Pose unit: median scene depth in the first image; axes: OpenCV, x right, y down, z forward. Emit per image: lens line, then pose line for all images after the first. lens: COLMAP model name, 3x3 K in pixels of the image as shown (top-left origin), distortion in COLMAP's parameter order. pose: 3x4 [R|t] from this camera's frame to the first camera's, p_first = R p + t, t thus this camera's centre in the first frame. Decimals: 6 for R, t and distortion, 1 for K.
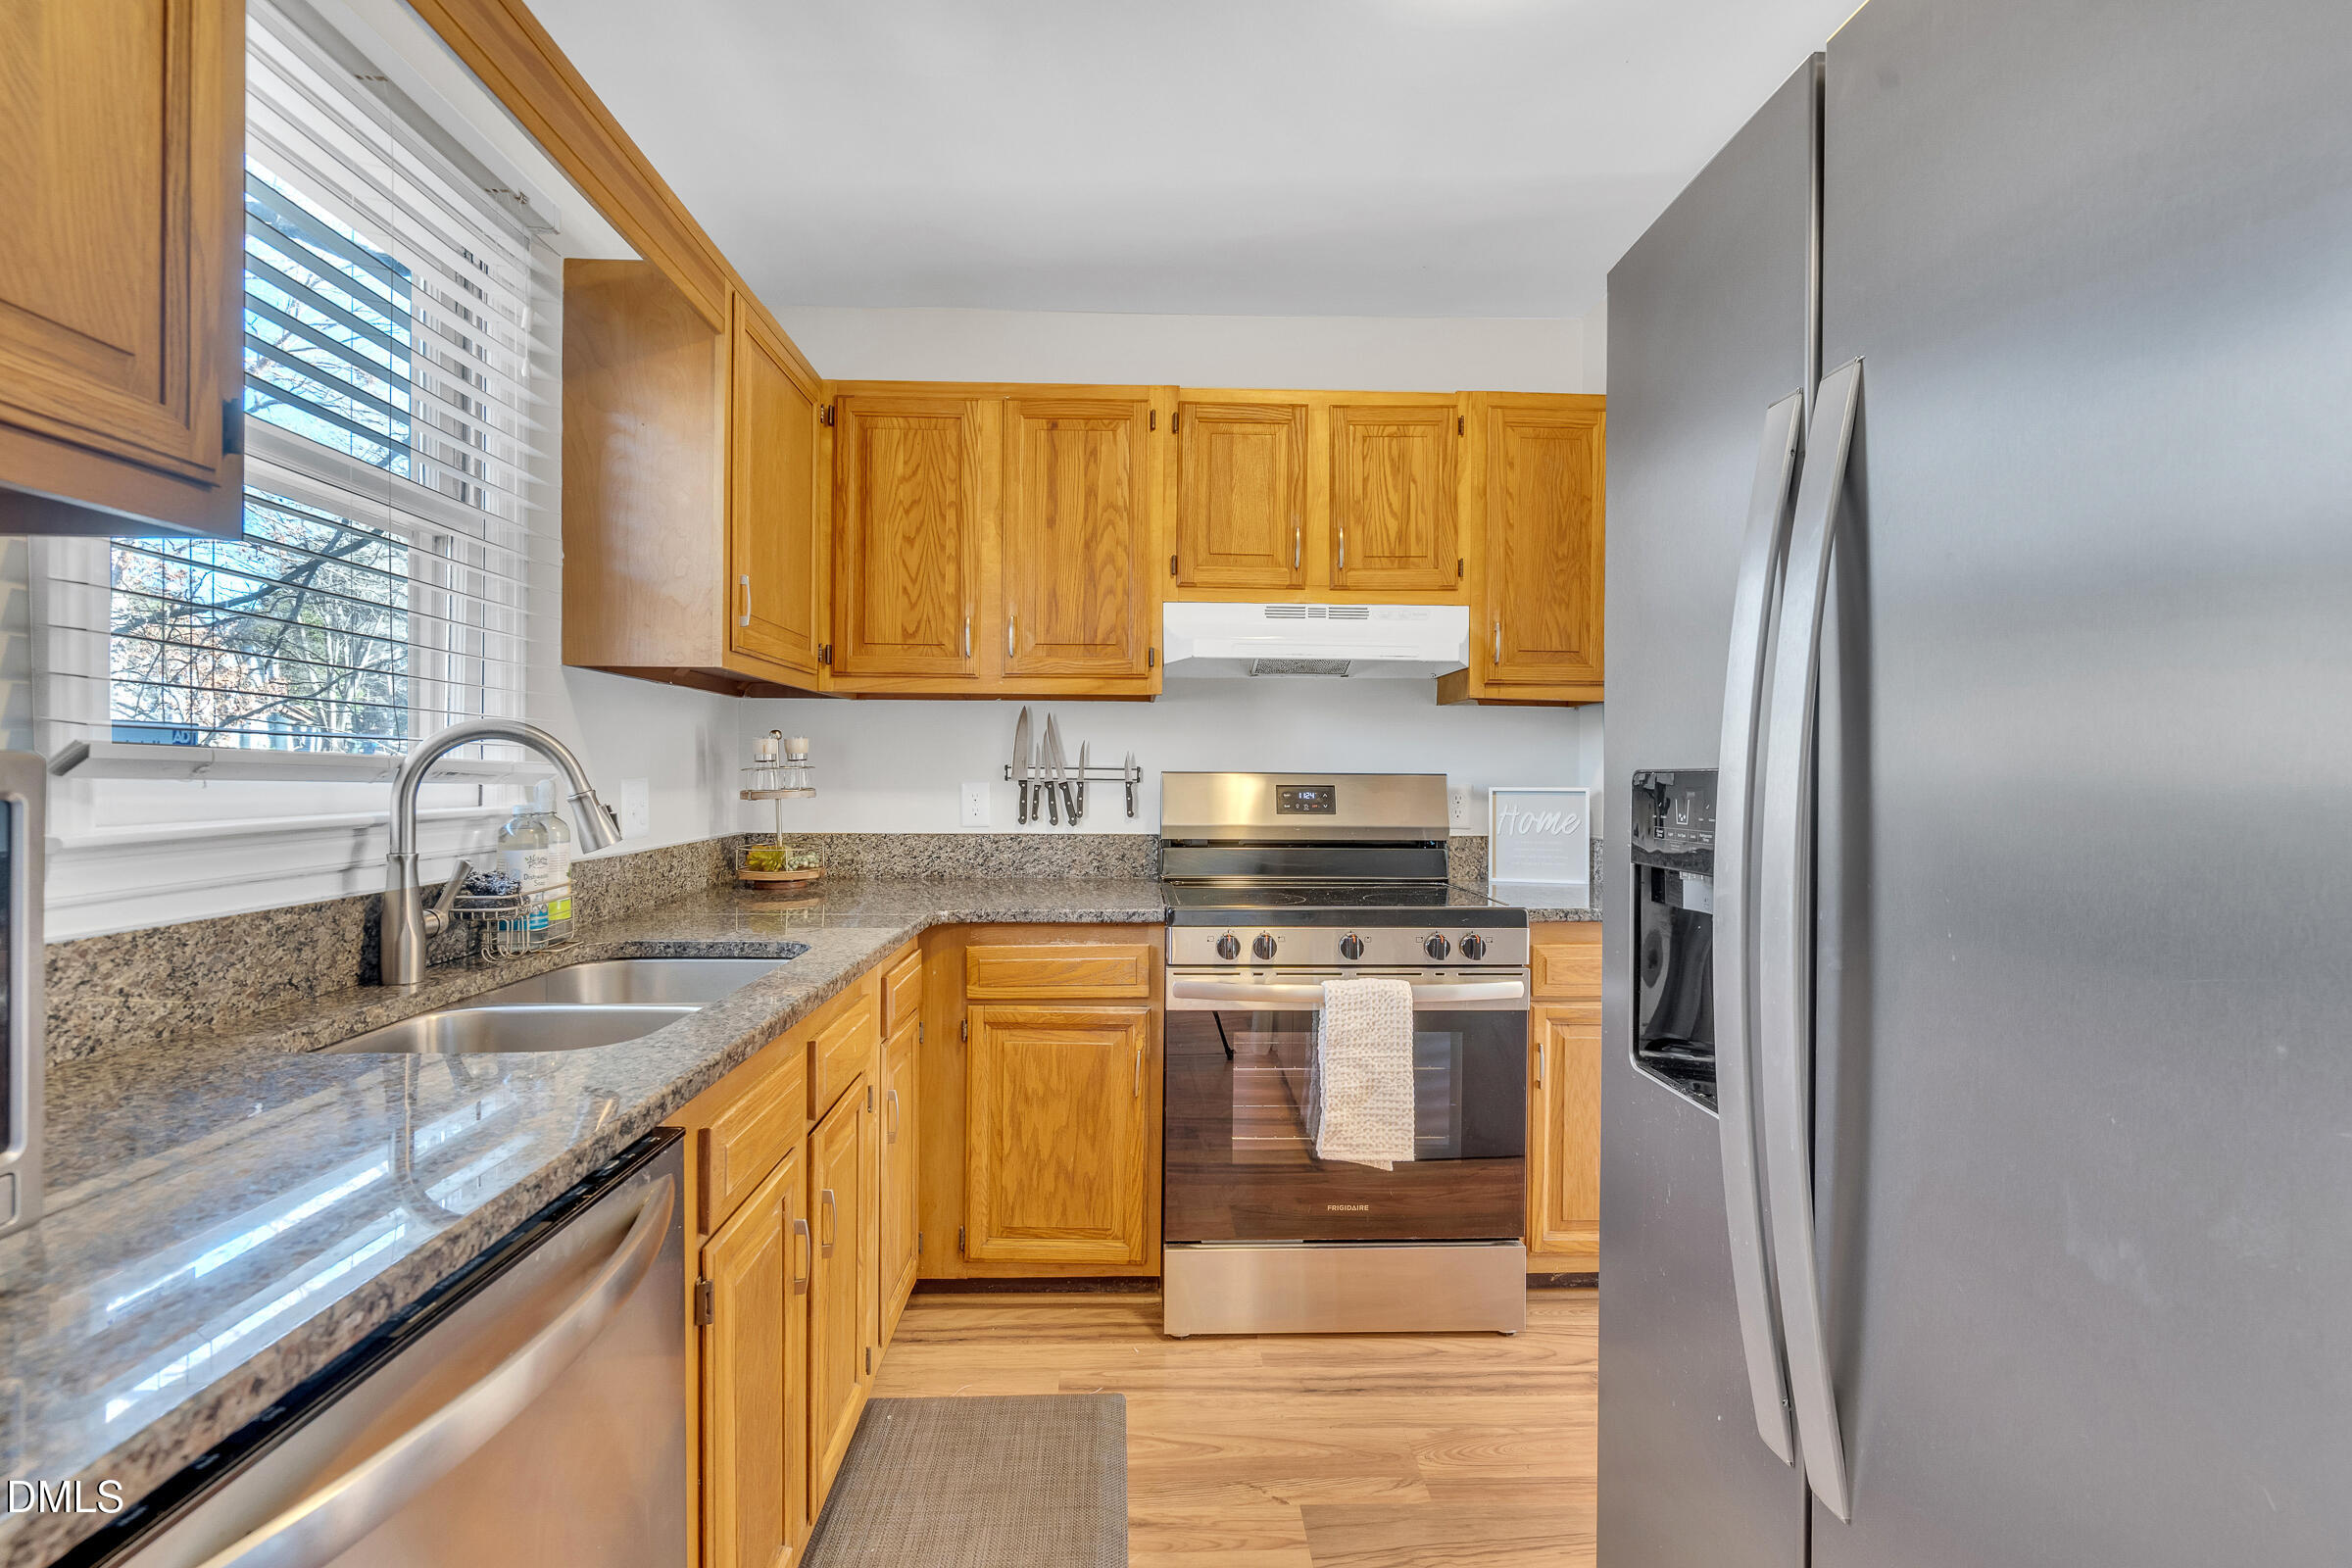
lens RADIAL K [[1068.4, 0, 1184.0], [0, 1068.4, 778.8], [0, 0, 1]] dist [0.000099, 0.000128]
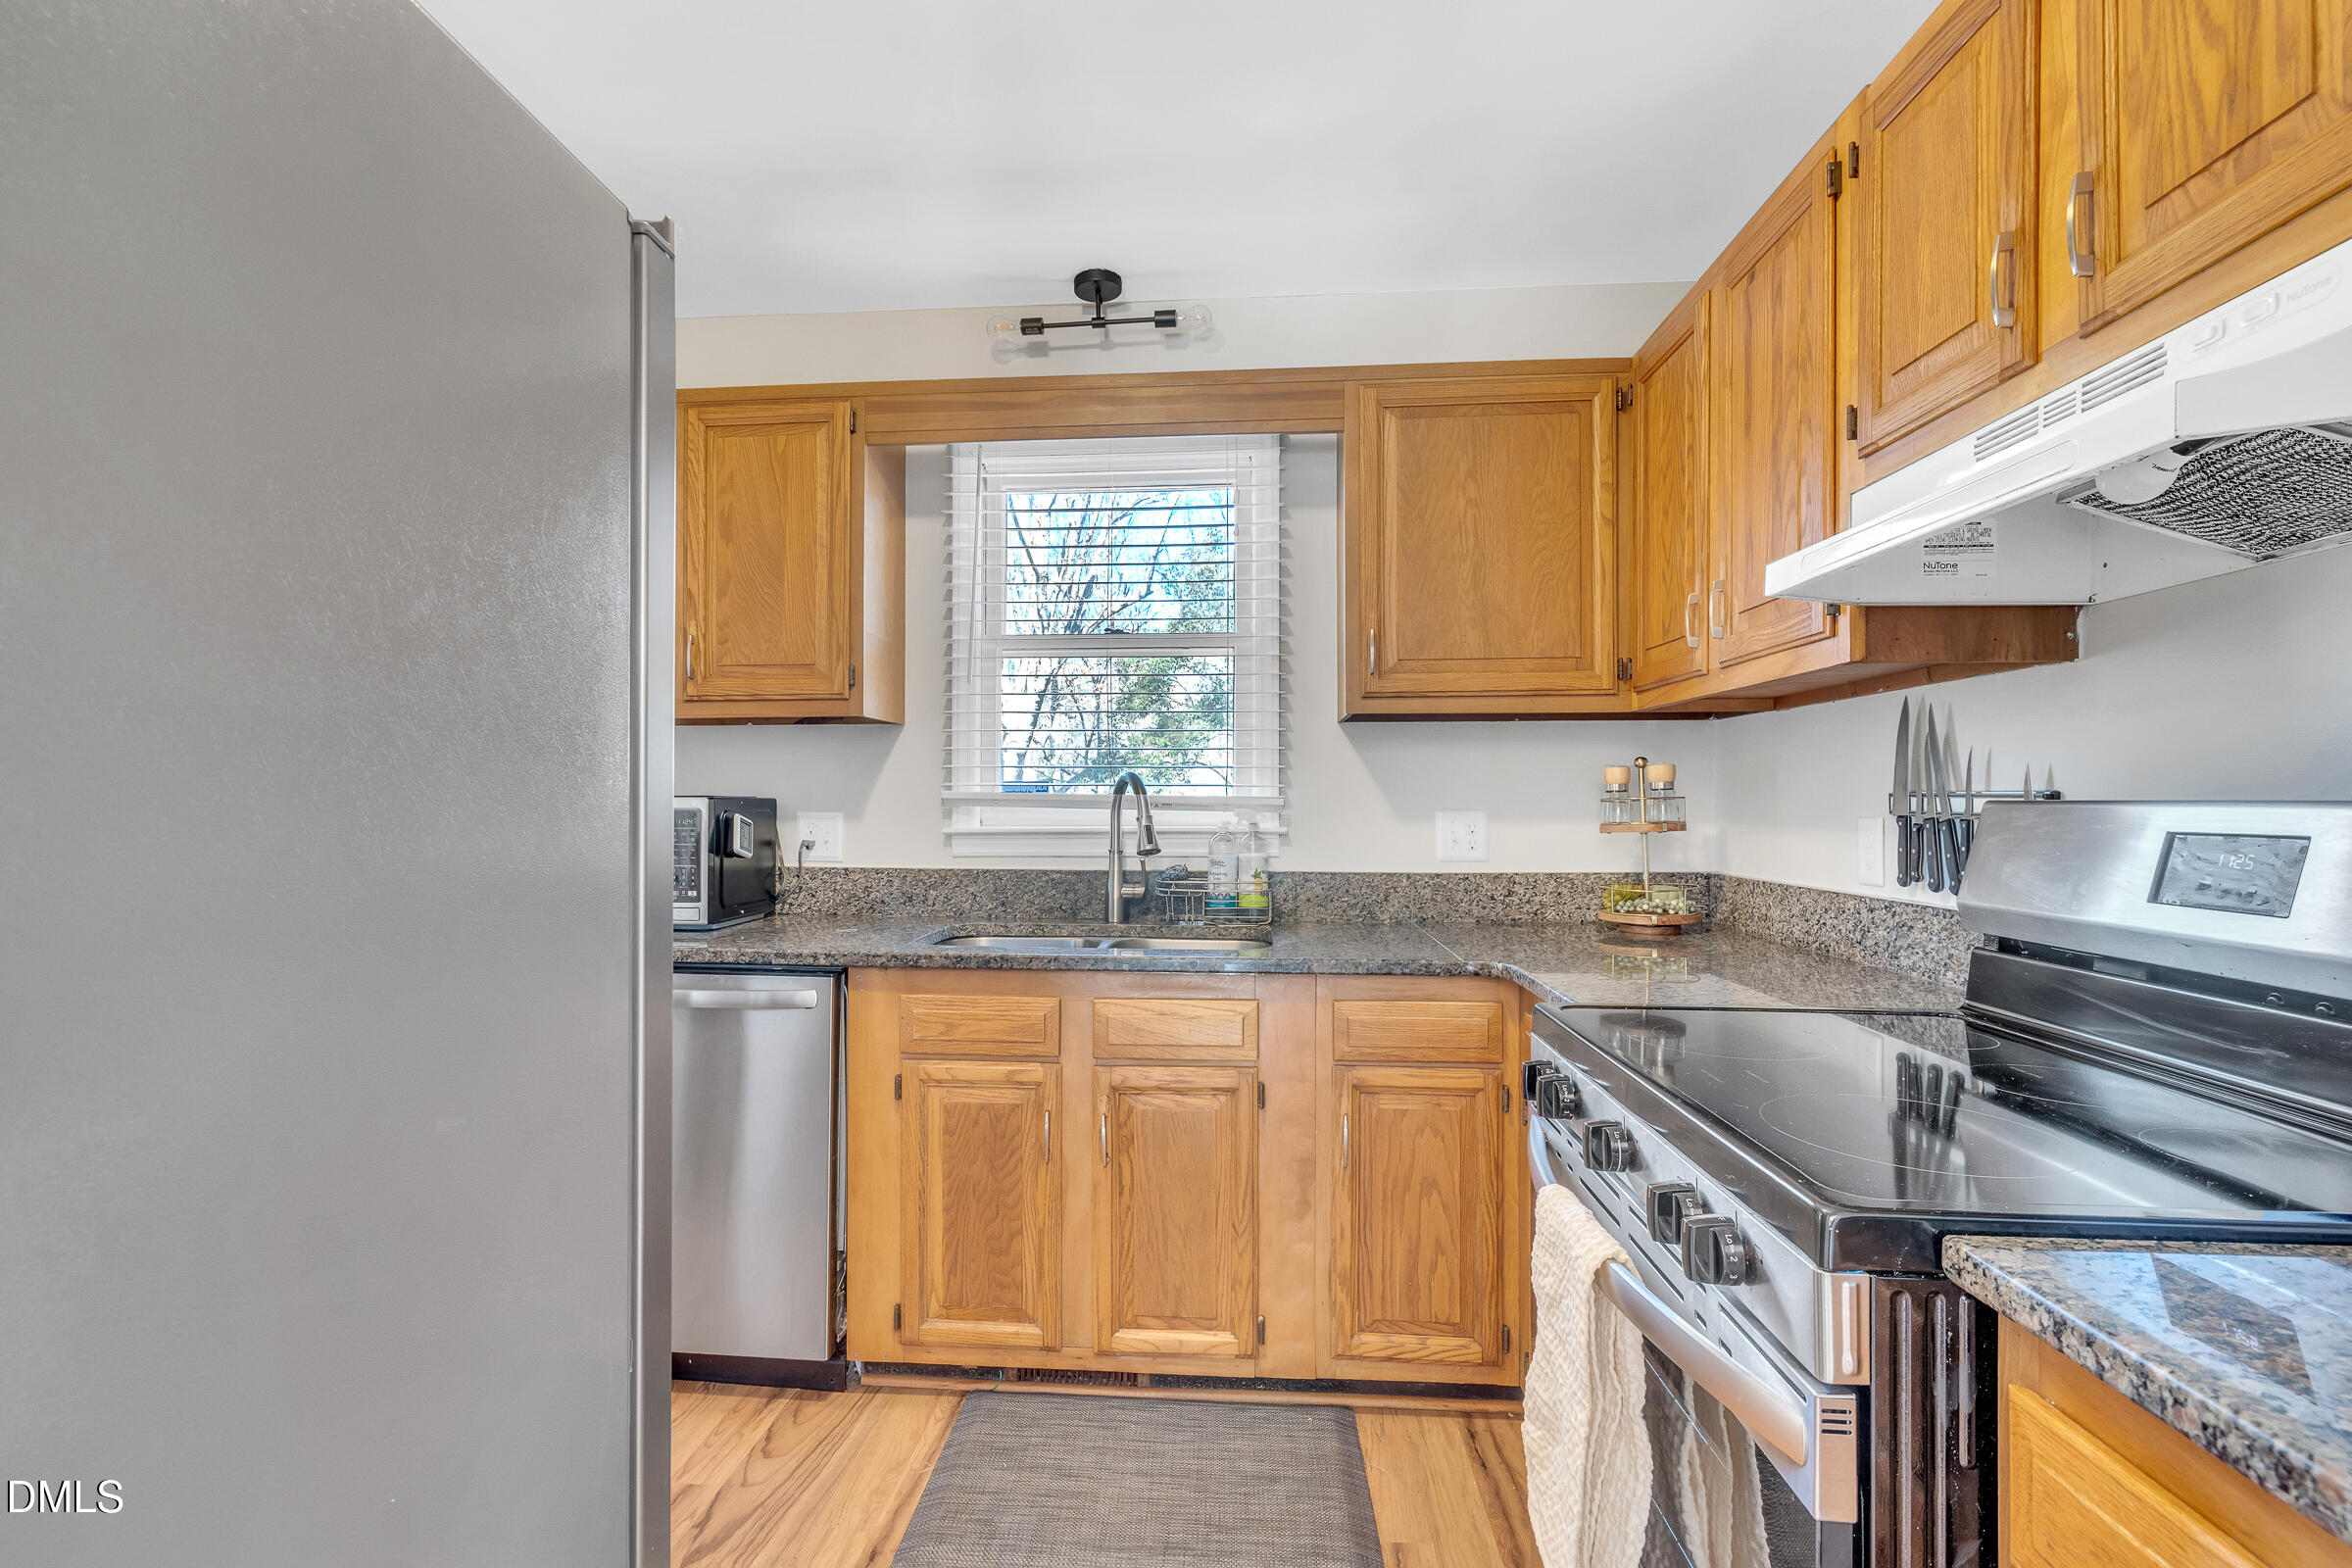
lens RADIAL K [[1068.4, 0, 1178.7], [0, 1068.4, 794.6], [0, 0, 1]] dist [0.000099, 0.000128]
pose [[-0.115022, -0.013437, -0.993272, 0.566992], [-0.006902, 0.999895, -0.012727, -0.000206], [0.993339, 0.005392, -0.115103, 0.712982]]
